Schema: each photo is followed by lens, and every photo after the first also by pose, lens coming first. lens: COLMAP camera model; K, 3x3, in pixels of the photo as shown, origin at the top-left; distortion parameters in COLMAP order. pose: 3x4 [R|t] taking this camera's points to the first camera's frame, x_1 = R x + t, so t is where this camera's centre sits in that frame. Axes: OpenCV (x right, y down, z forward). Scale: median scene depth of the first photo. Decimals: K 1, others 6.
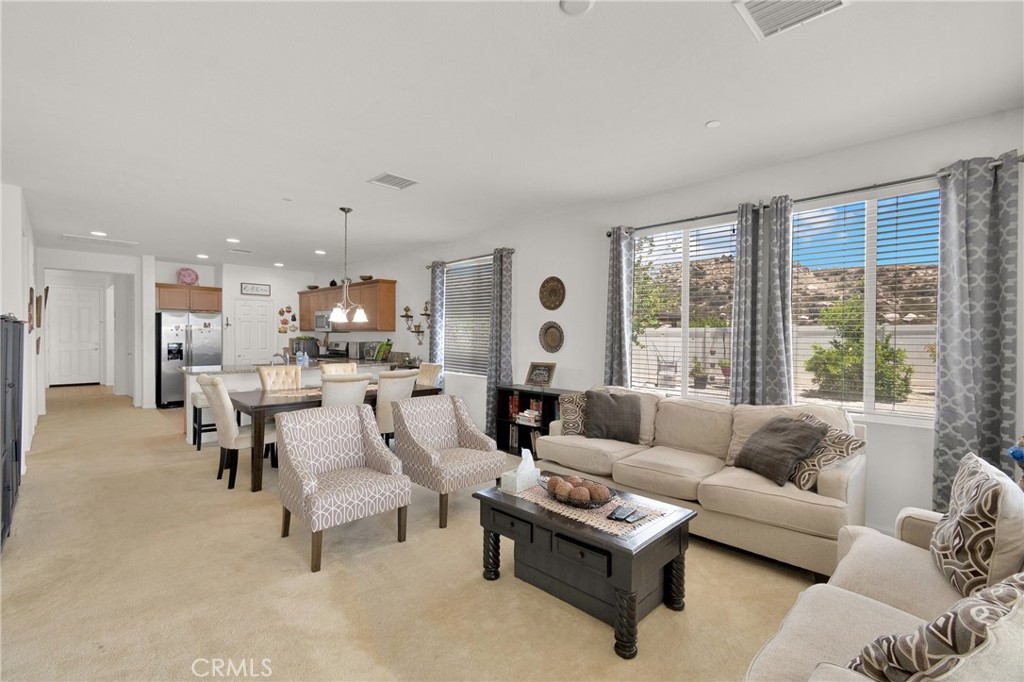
lens RADIAL K [[460.0, 0, 513.9], [0, 460.0, 338.0], [0, 0, 1]] dist [0.000692, 0.000006]
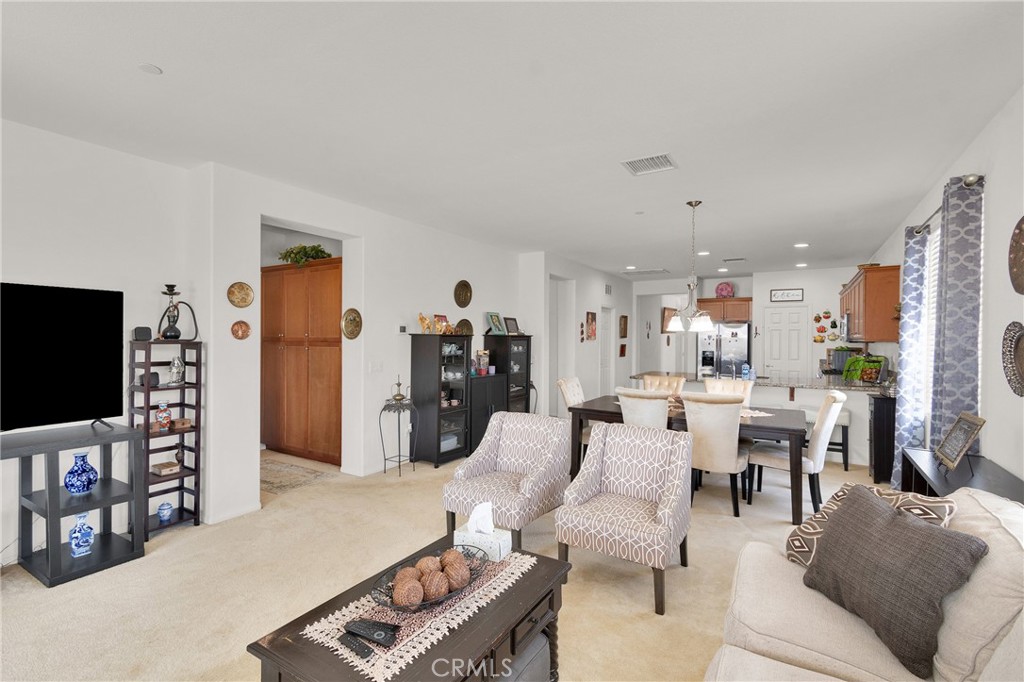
lens RADIAL K [[460.0, 0, 512.8], [0, 460.0, 339.6], [0, 0, 1]] dist [0.000692, 0.000006]
pose [[0.218681, 0.000558, -0.975796, 0.242625], [-0.012504, 0.999919, -0.002230, -0.007941], [0.975716, 0.012689, 0.218670, 0.279347]]
